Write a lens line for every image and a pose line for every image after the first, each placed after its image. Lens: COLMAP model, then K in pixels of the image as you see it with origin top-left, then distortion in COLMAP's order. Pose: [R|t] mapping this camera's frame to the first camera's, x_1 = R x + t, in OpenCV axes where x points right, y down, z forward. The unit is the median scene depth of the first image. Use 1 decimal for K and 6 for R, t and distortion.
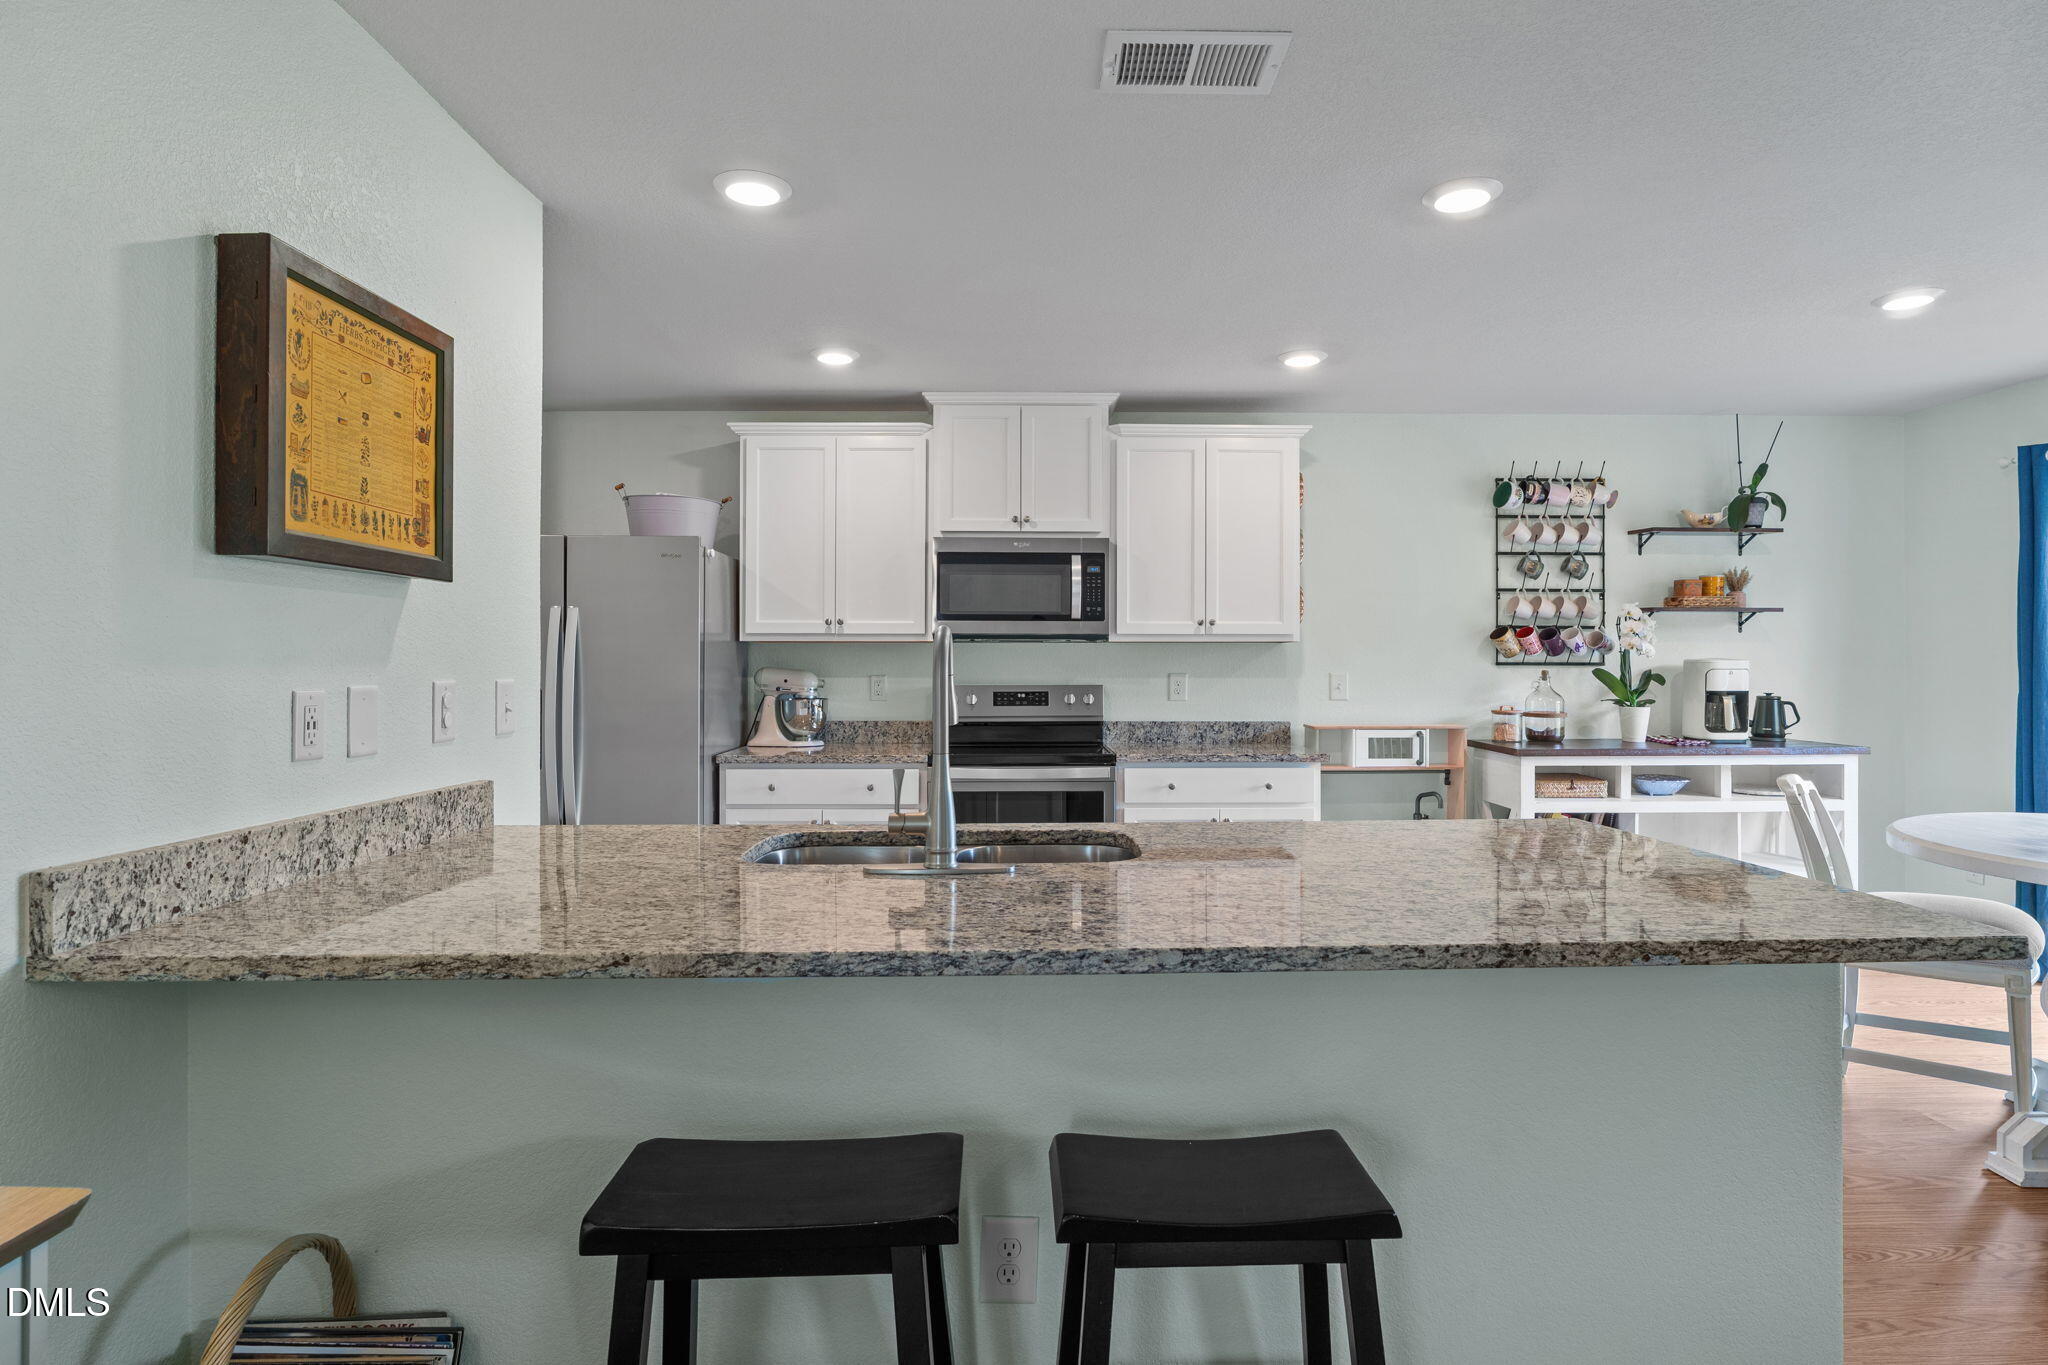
lens RADIAL K [[1017.2, 0, 1030.2], [0, 1017.2, 663.4], [0, 0, 1]] dist [-0.000074, 0.000160]
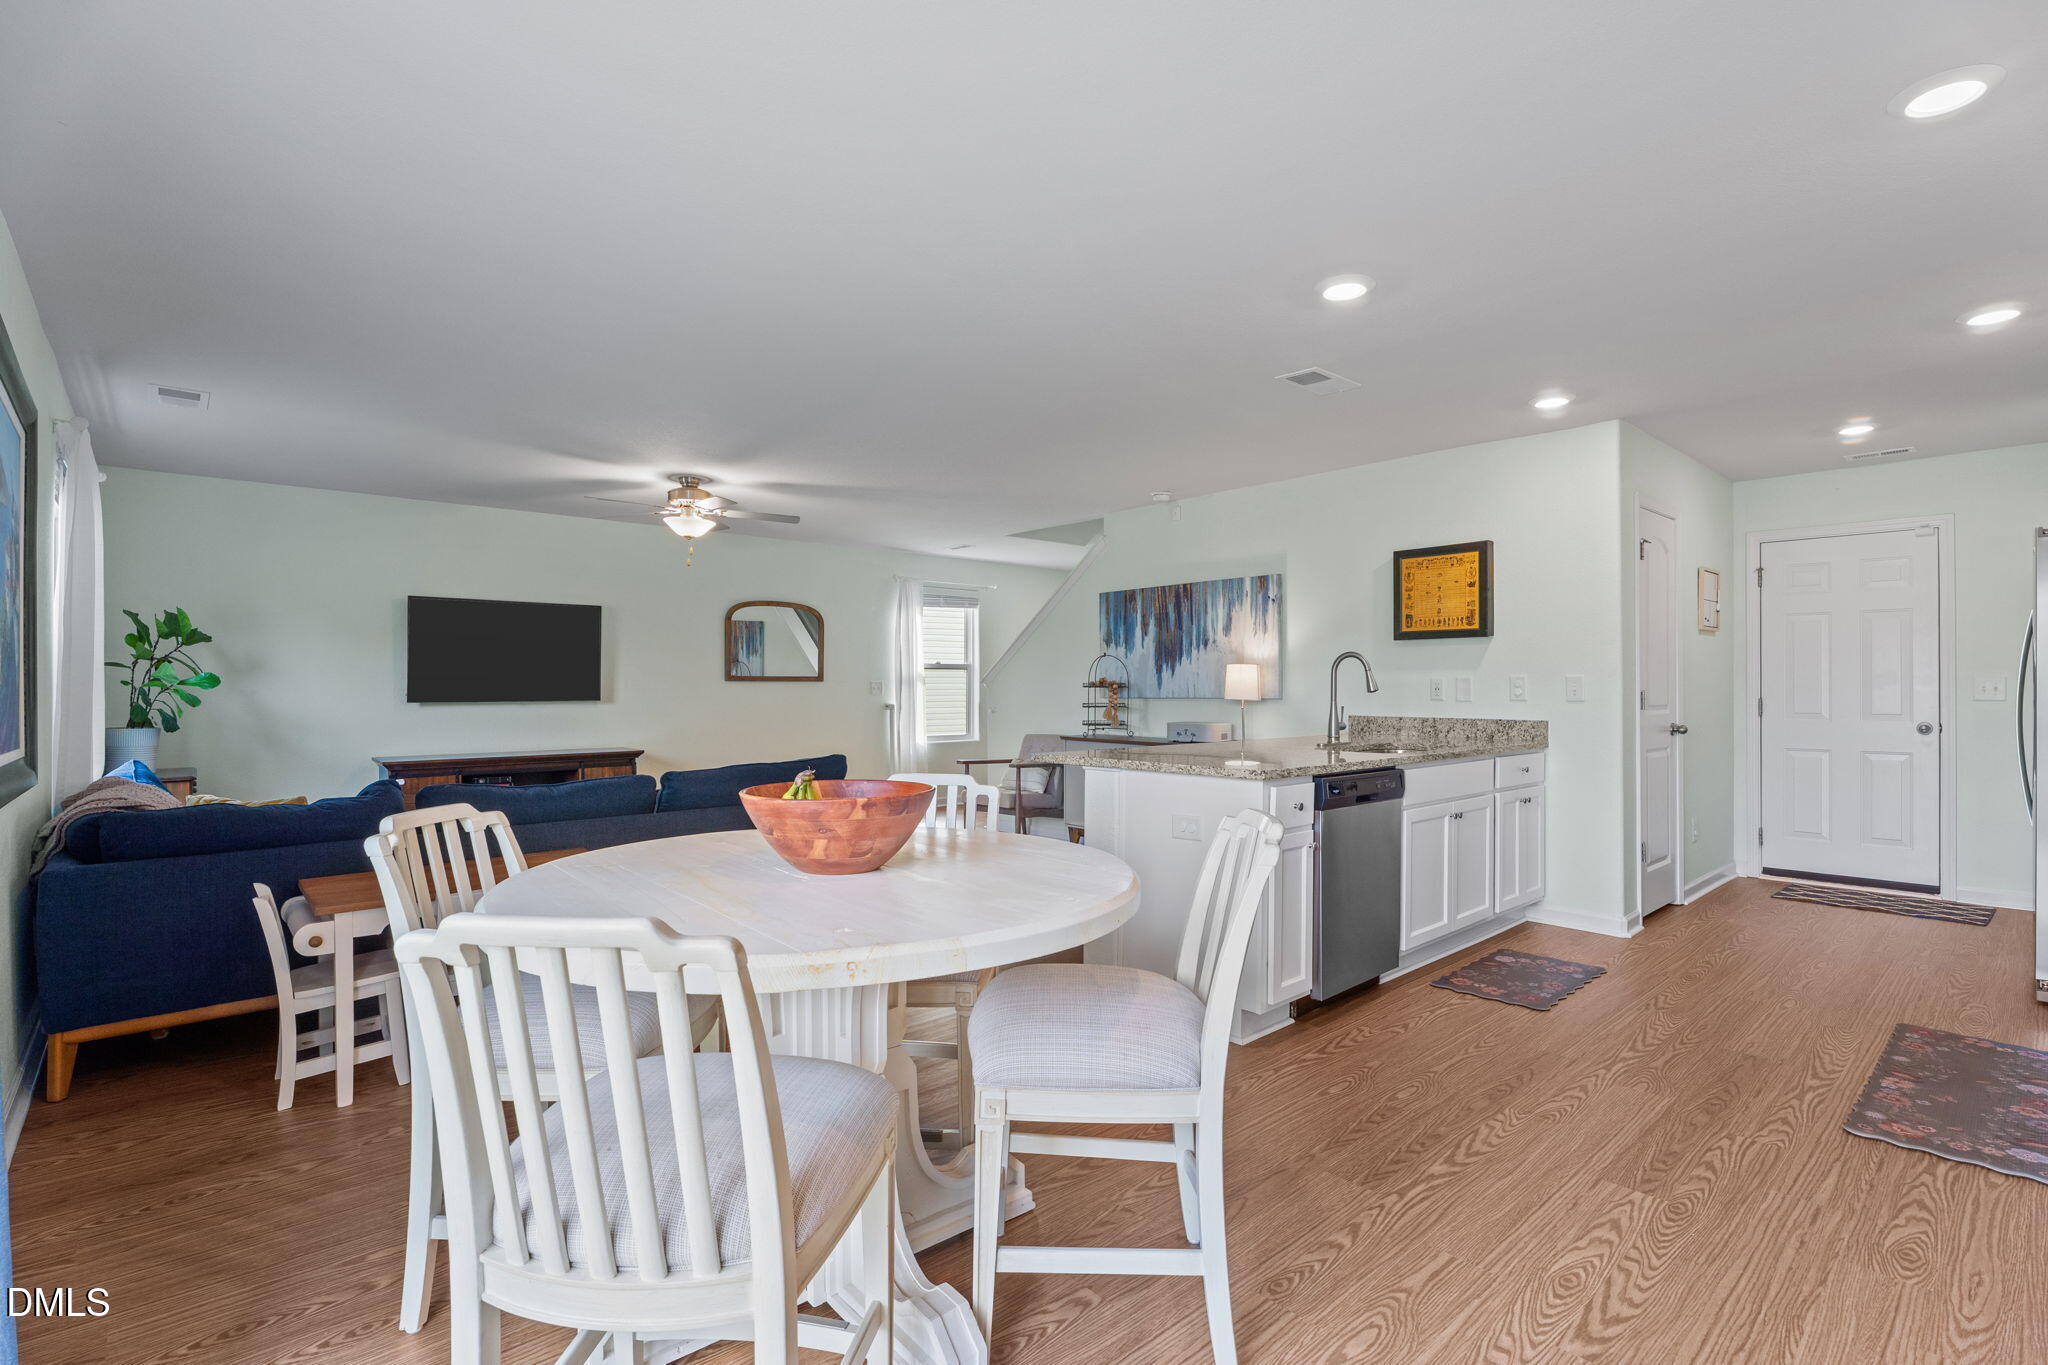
lens RADIAL K [[982.1, 0, 1024.0], [0, 982.1, 682.5], [0, 0, 1]] dist [-0.002932, -0.001602]
pose [[-0.749671, 0.000351, -0.661810, 2.055536], [0.005596, 0.999967, -0.005809, 0.045700], [0.661787, -0.008058, -0.749649, 2.208360]]
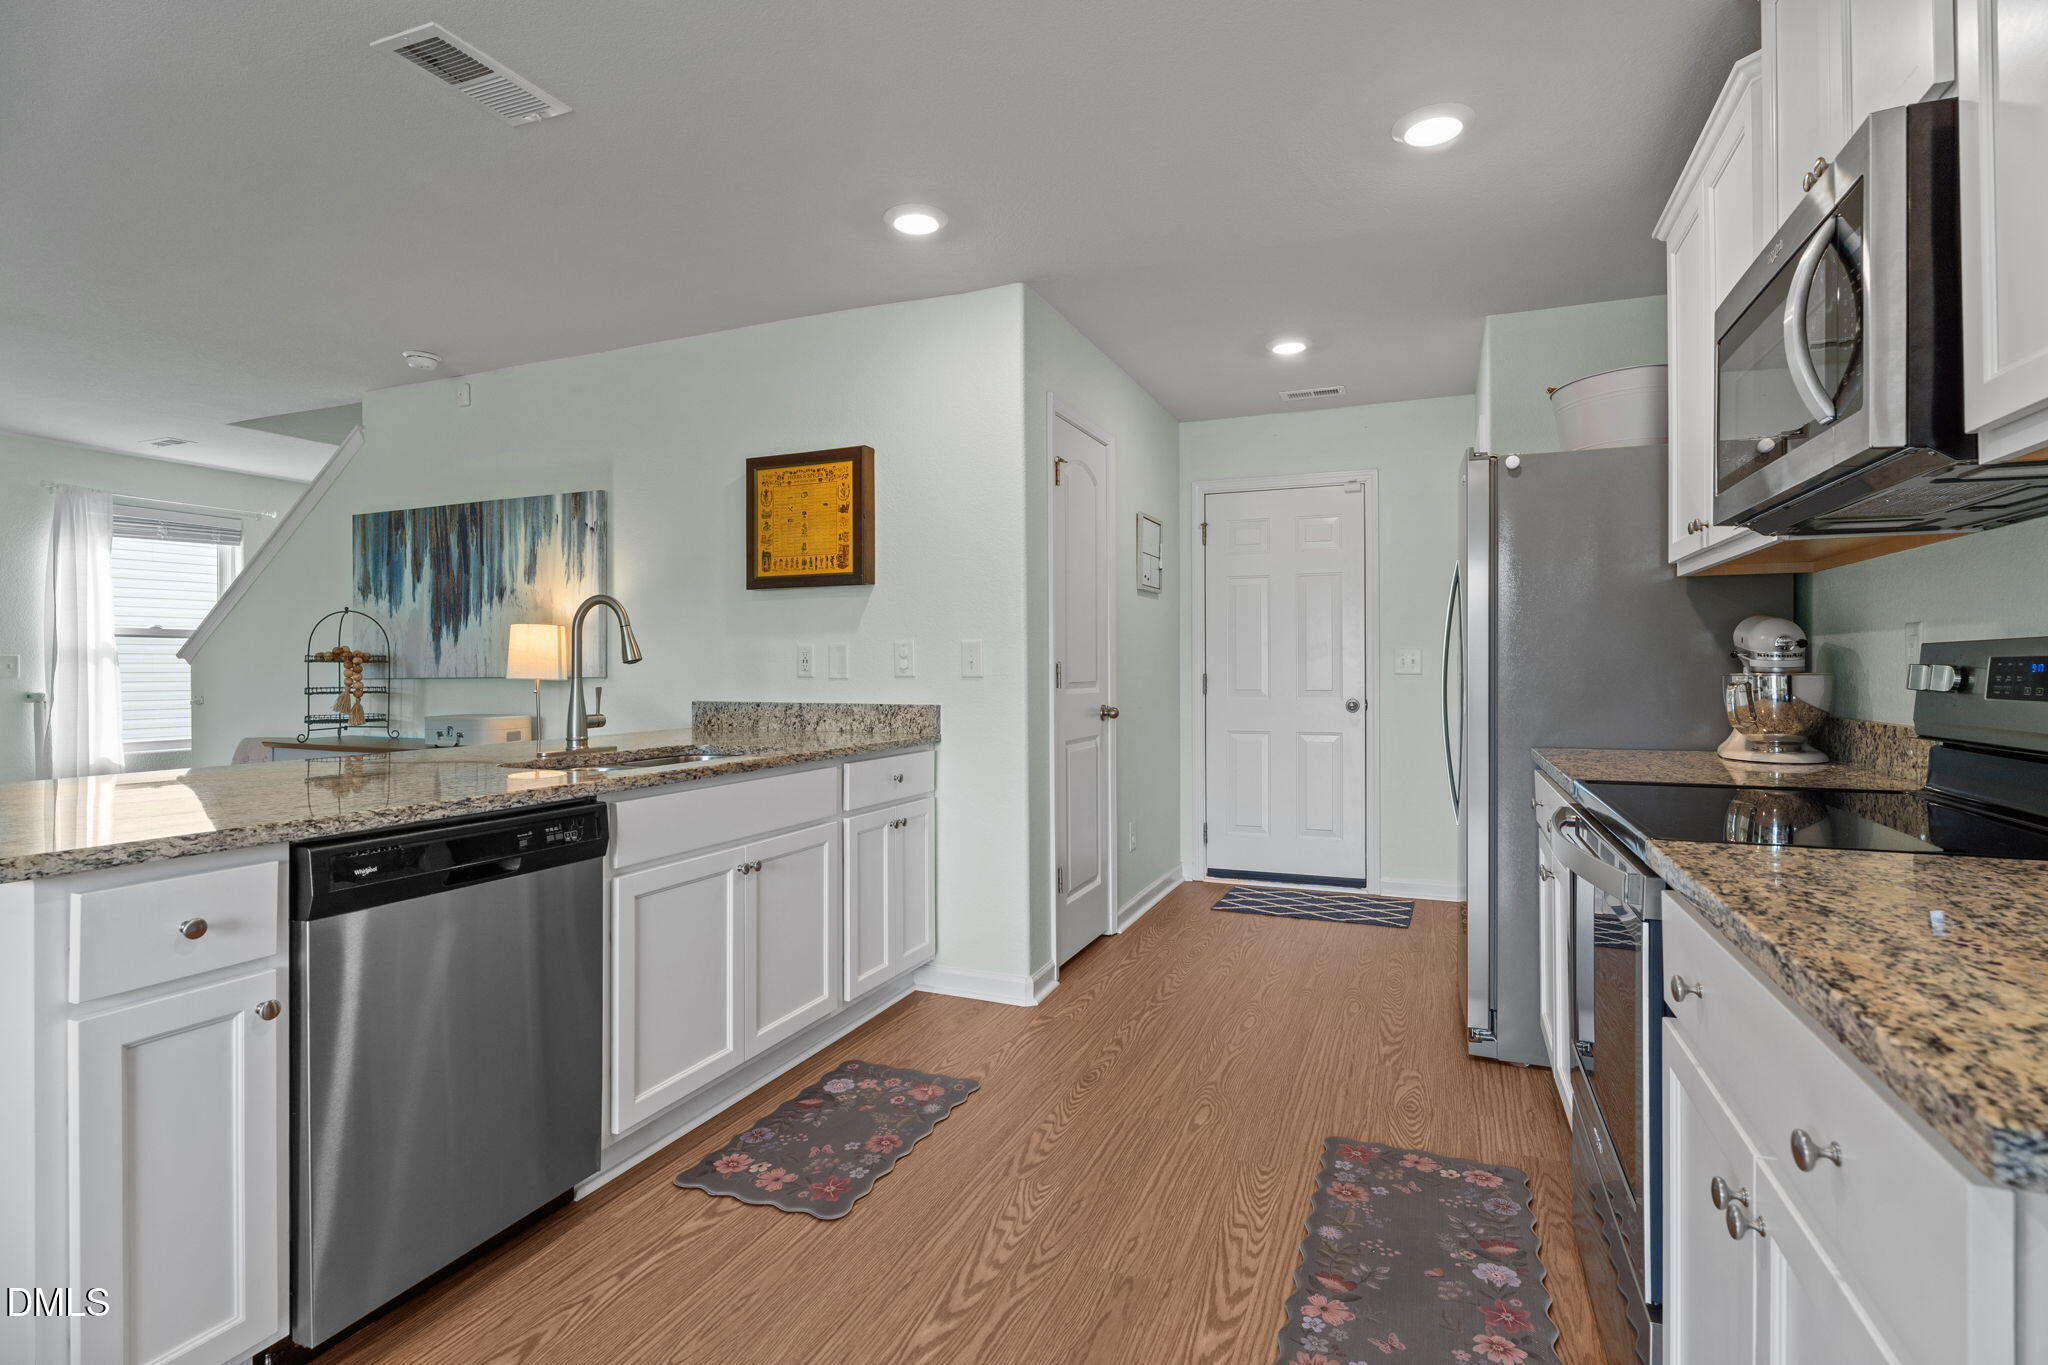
lens RADIAL K [[1017.2, 0, 1030.2], [0, 1017.2, 663.4], [0, 0, 1]] dist [-0.000074, 0.000160]
pose [[-0.396575, -0.001050, -0.918002, 0.994662], [0.008671, 0.999950, -0.004890, 0.072207], [0.917961, -0.009900, -0.396547, 2.090019]]
